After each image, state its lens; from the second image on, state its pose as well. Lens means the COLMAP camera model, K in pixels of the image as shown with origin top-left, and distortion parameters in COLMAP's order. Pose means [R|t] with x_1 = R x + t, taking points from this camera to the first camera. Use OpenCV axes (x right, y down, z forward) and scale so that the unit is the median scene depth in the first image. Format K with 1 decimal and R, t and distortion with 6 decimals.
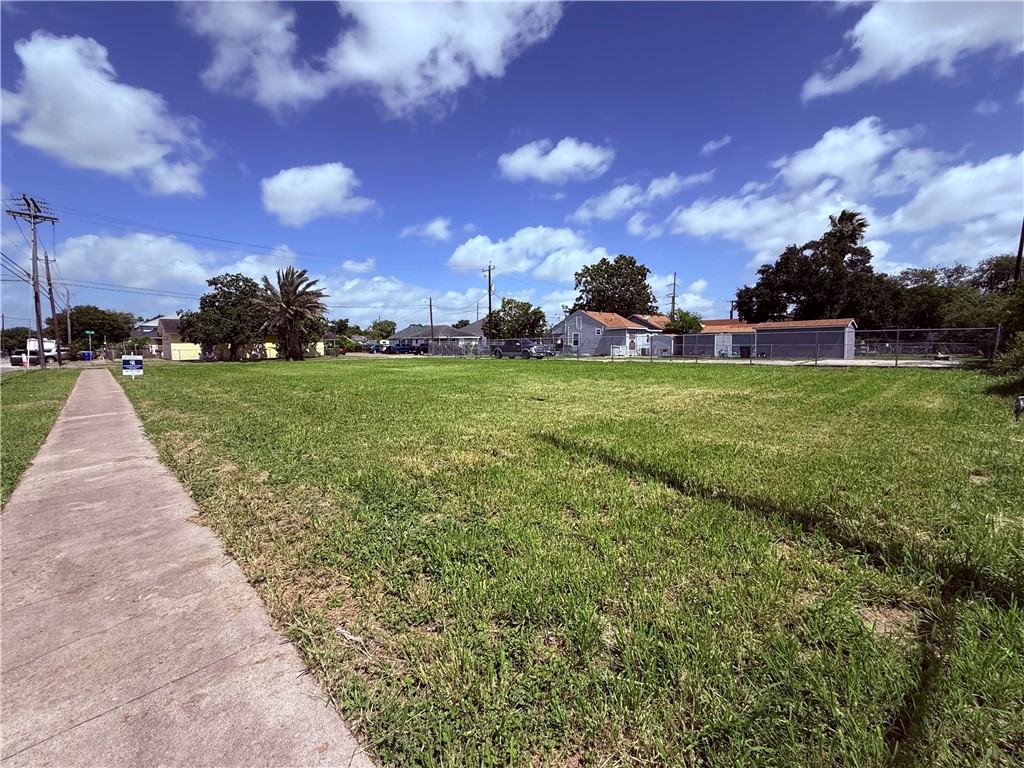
lens RADIAL K [[446.9, 0, 512.6], [0, 446.9, 382.4], [0, 0, 1]] dist [-0.003054, -0.000021]
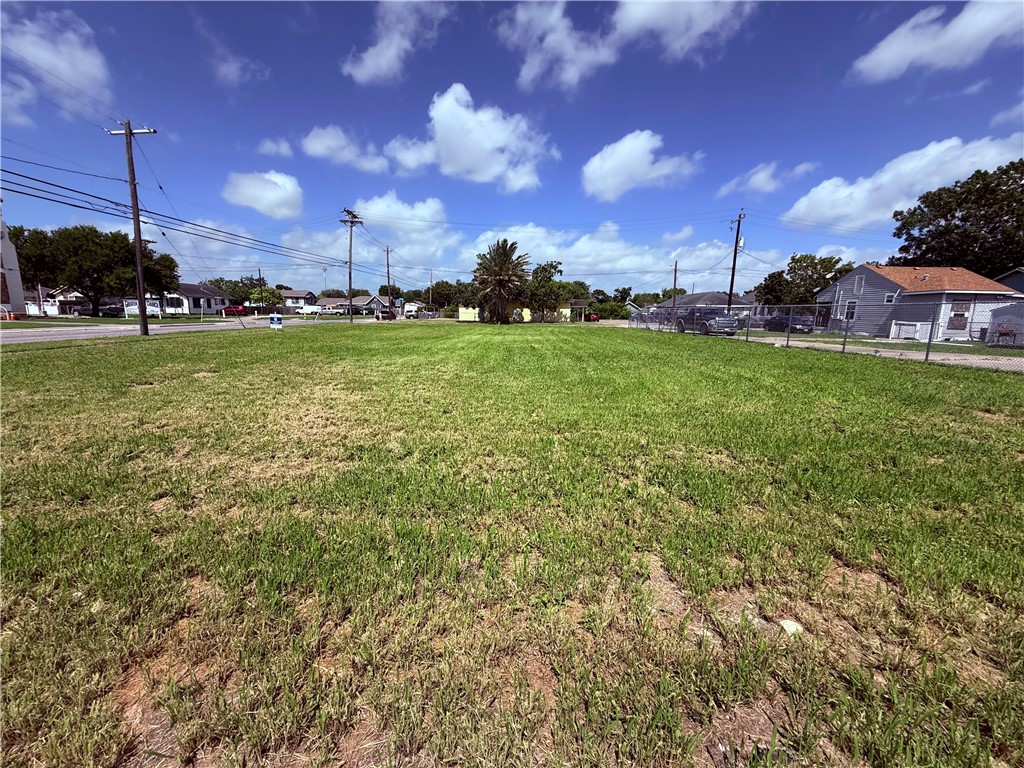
lens RADIAL K [[412.2, 0, 511.7], [0, 412.2, 381.4], [0, 0, 1]] dist [0.001400, 0.001128]
pose [[0.717376, 0.135781, -0.683327, 0.161155], [-0.080452, 0.990408, 0.112339, -0.015272], [0.692025, -0.025614, 0.721419, 0.156343]]
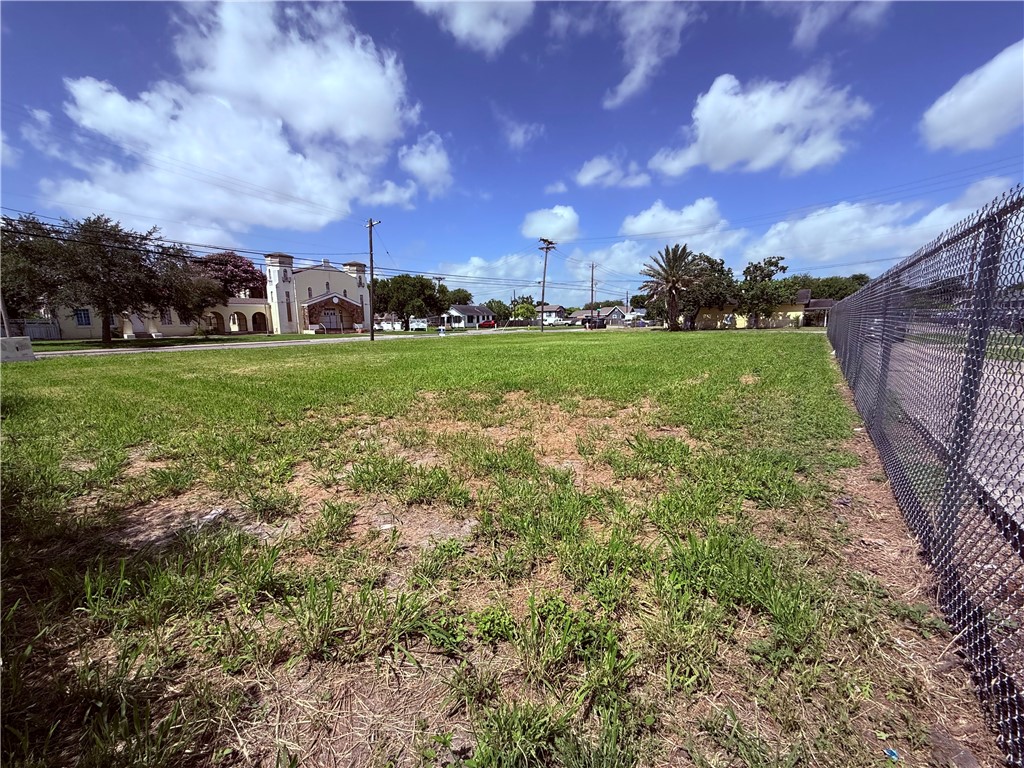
lens RADIAL K [[412.2, 0, 519.1], [0, 412.2, 386.0], [0, 0, 1]] dist [0.001400, 0.001128]
pose [[0.159776, 0.159091, -0.974249, 0.251654], [-0.066018, 0.986441, 0.150255, -0.023540], [0.984943, 0.040310, 0.168112, 0.242788]]
